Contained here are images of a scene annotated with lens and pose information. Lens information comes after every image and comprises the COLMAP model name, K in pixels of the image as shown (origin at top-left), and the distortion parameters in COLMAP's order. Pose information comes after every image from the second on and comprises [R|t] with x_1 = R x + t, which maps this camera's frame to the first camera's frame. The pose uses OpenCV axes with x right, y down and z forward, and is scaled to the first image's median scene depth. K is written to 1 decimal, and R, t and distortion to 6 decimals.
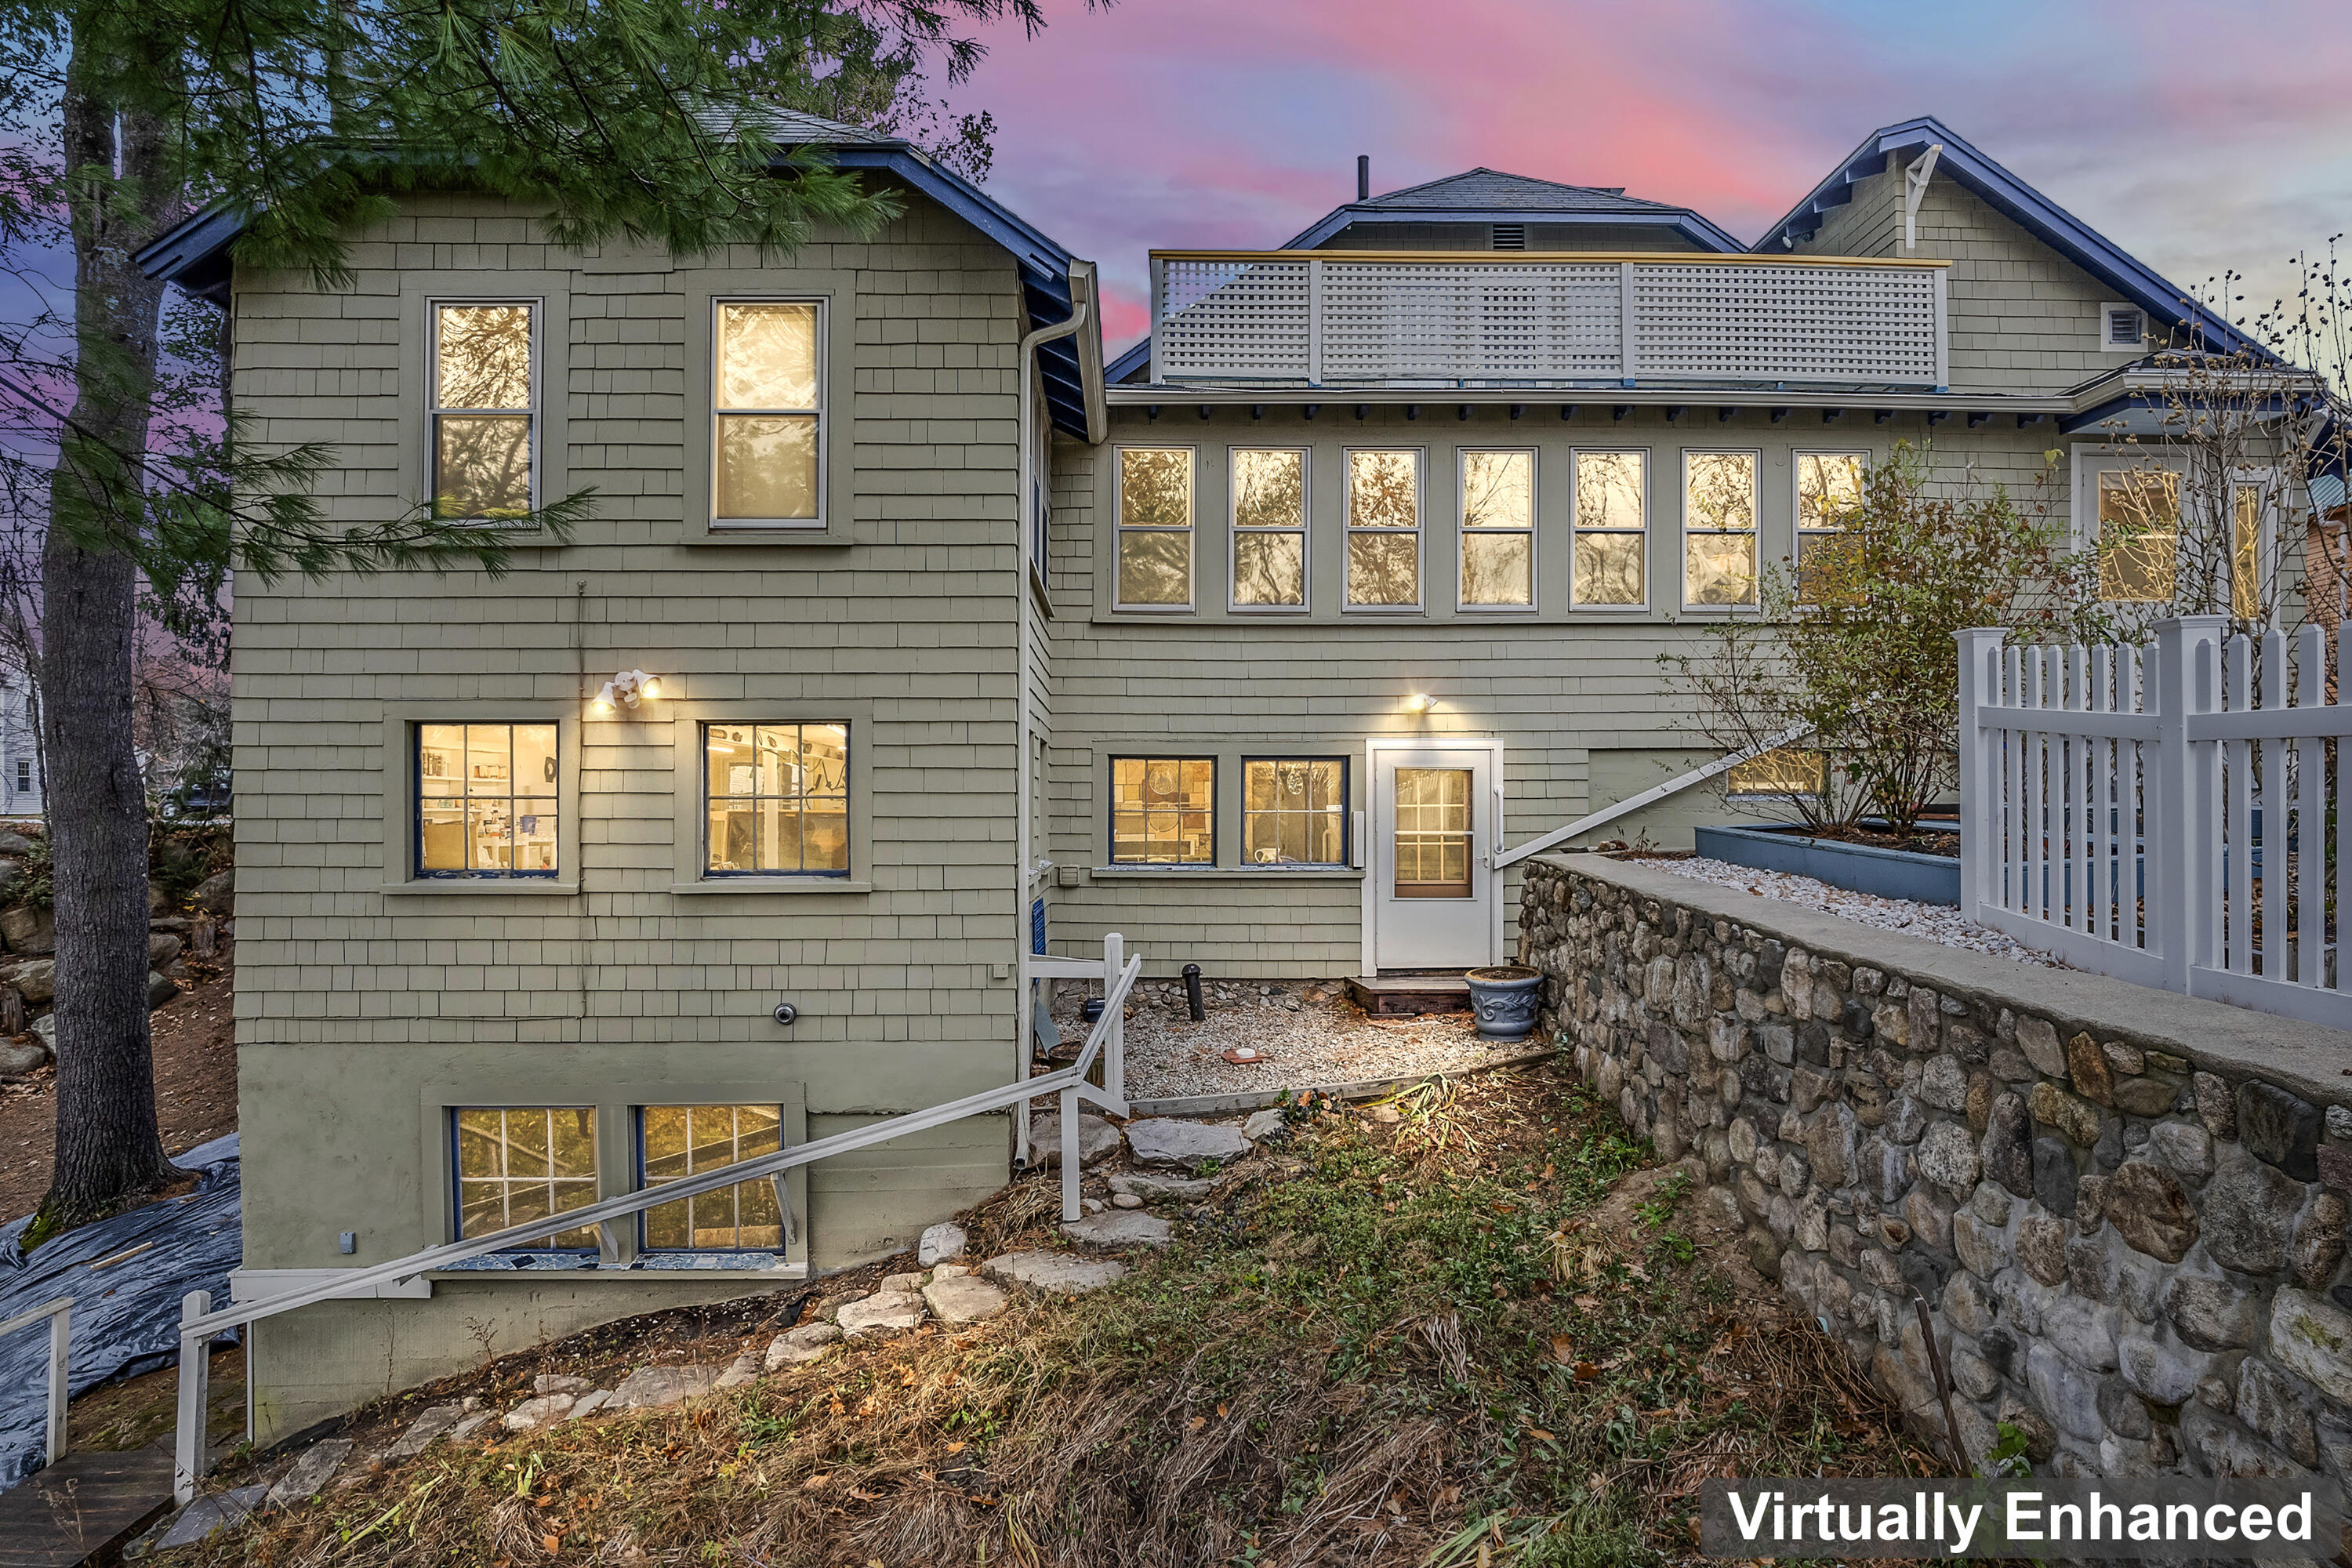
lens RADIAL K [[1515.7, 0, 1194.8], [0, 1515.7, 828.2], [0, 0, 1]] dist [-0.069365, 0.059700]
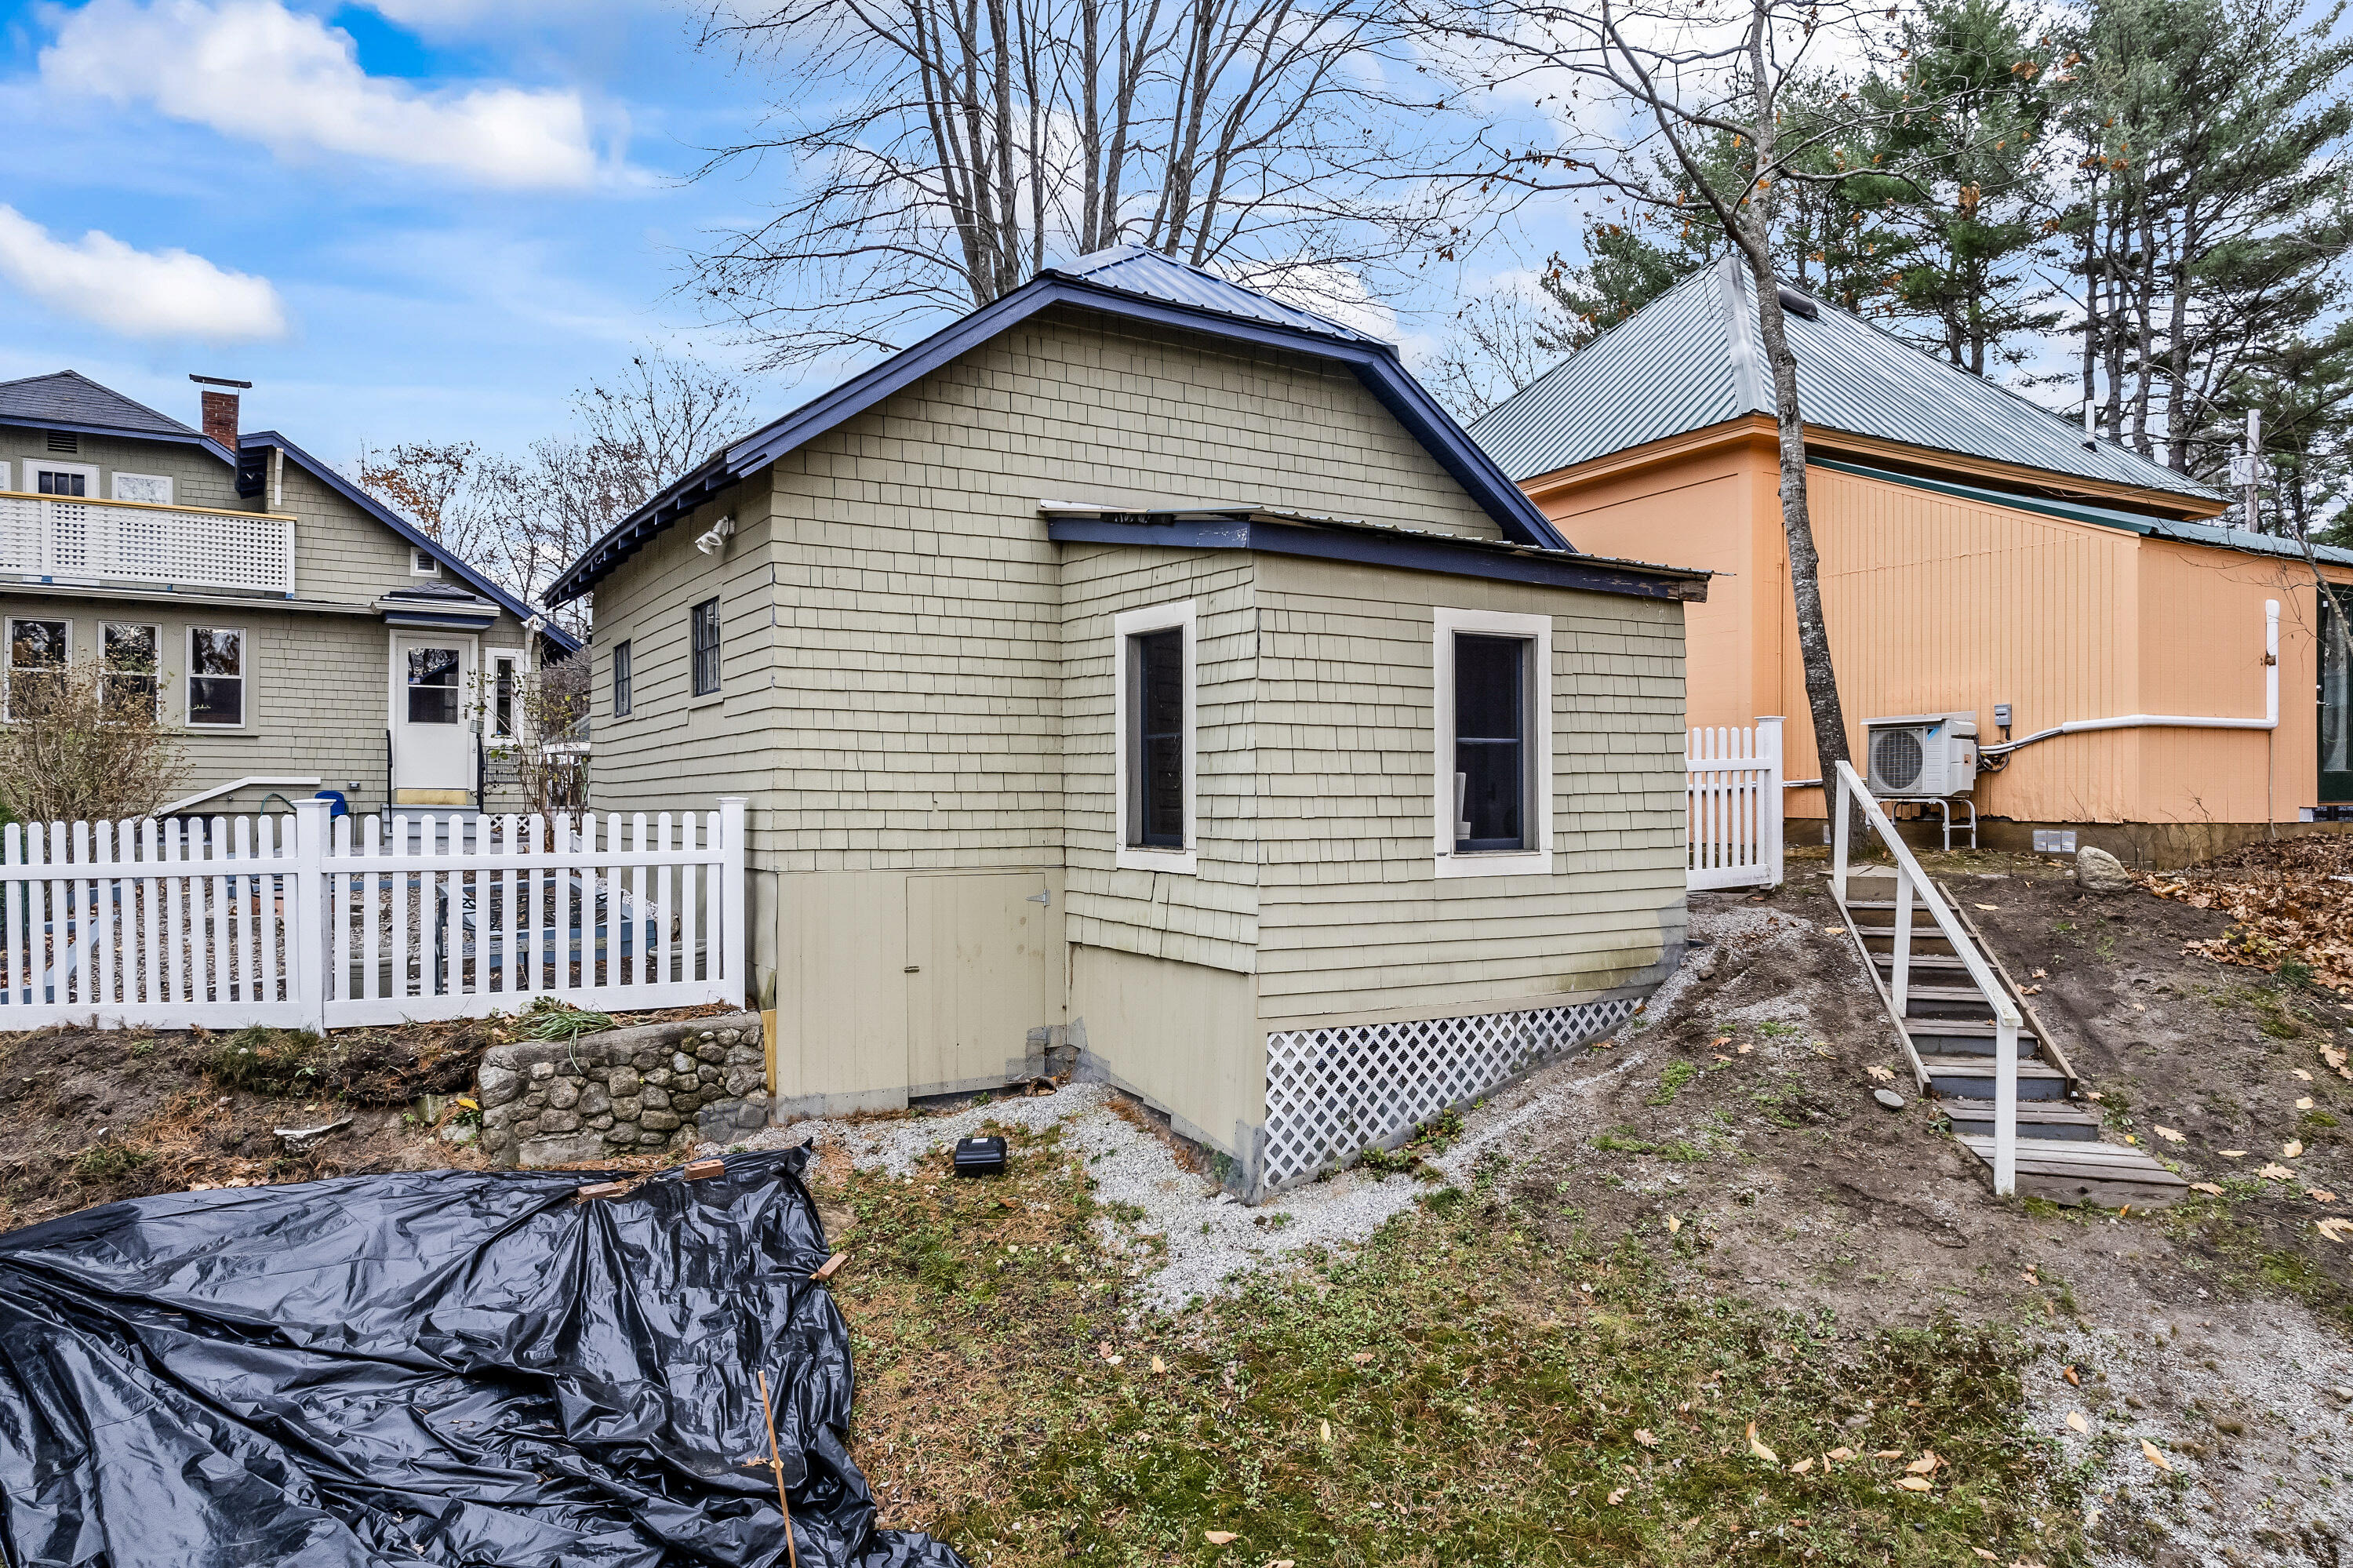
lens RADIAL K [[1503.1, 0, 1194.4], [0, 1503.1, 790.6], [0, 0, 1]] dist [-0.086657, 0.075790]
pose [[0.852987, 0.006807, 0.521887, 0.722197], [0.003116, 0.999831, -0.018135, -0.064566], [-0.521922, 0.017095, 0.852822, -1.285330]]
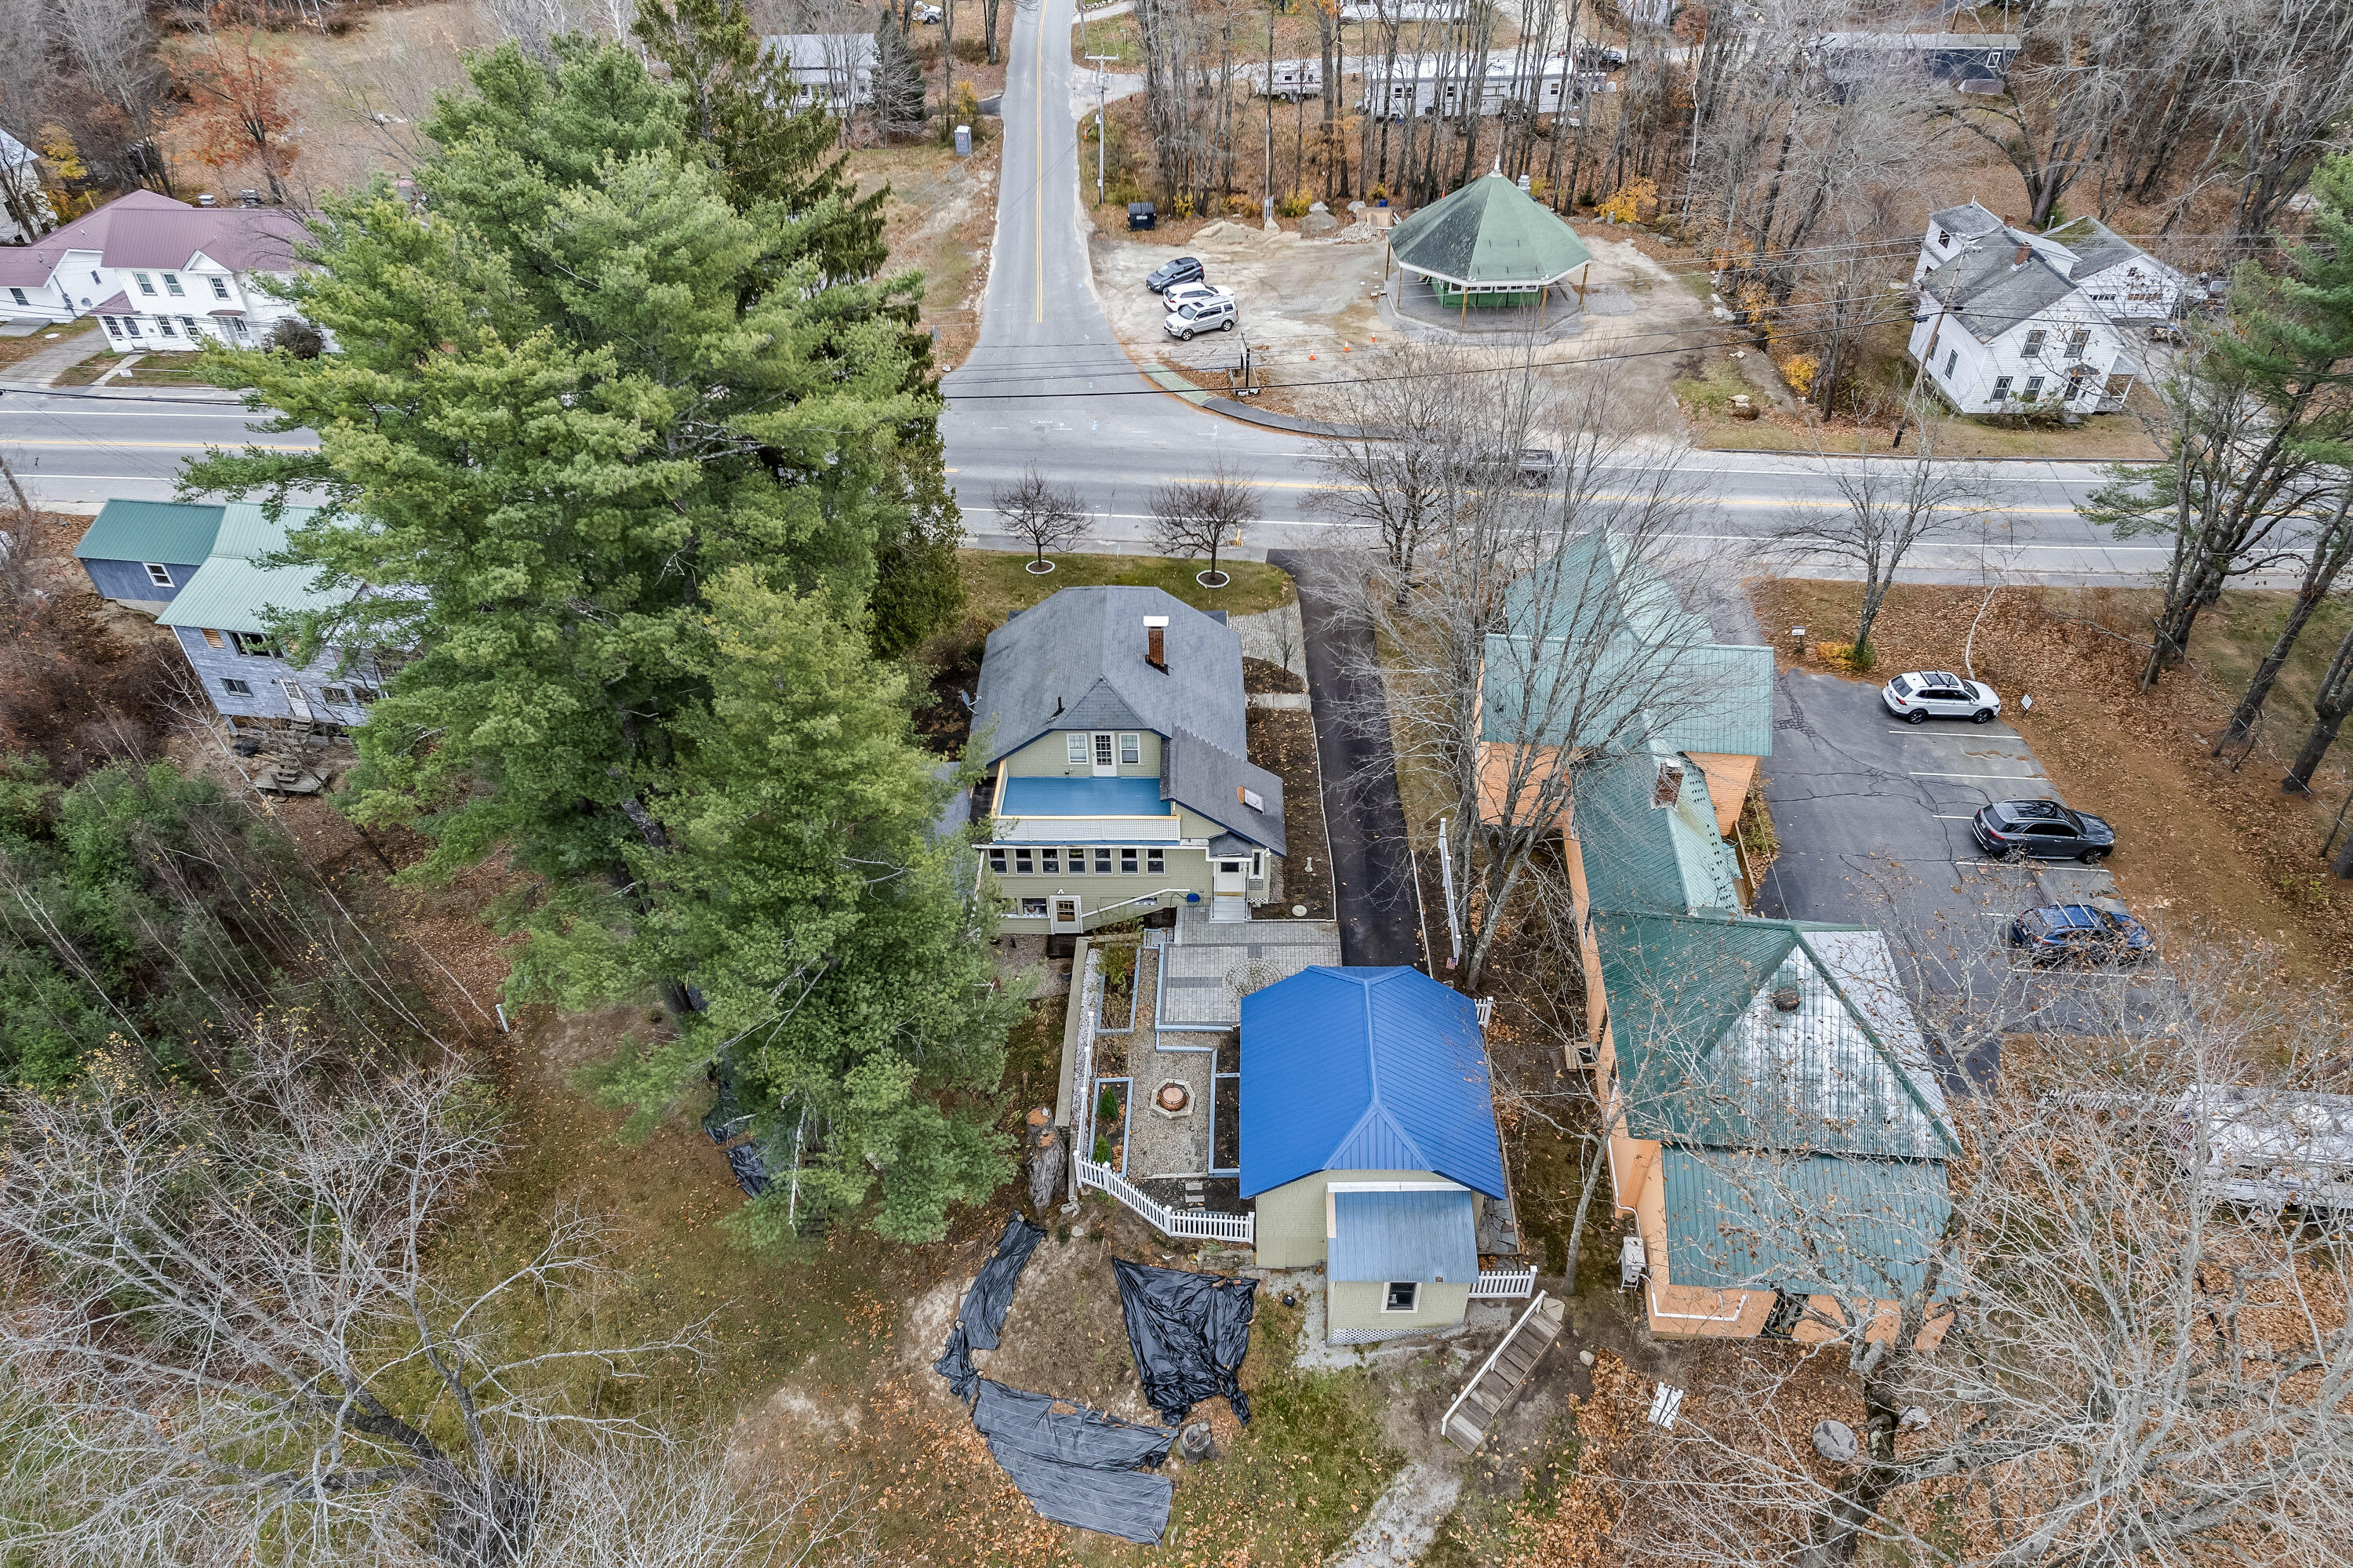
lens RADIAL K [[1503.1, 0, 1194.4], [0, 1503.1, 790.6], [0, 0, 1]] dist [-0.086657, 0.075790]
pose [[0.999468, 0.021469, -0.024563, 0.916581], [-0.001847, 0.788970, 0.614429, -4.305993], [0.032571, -0.614057, 0.788590, -3.228138]]
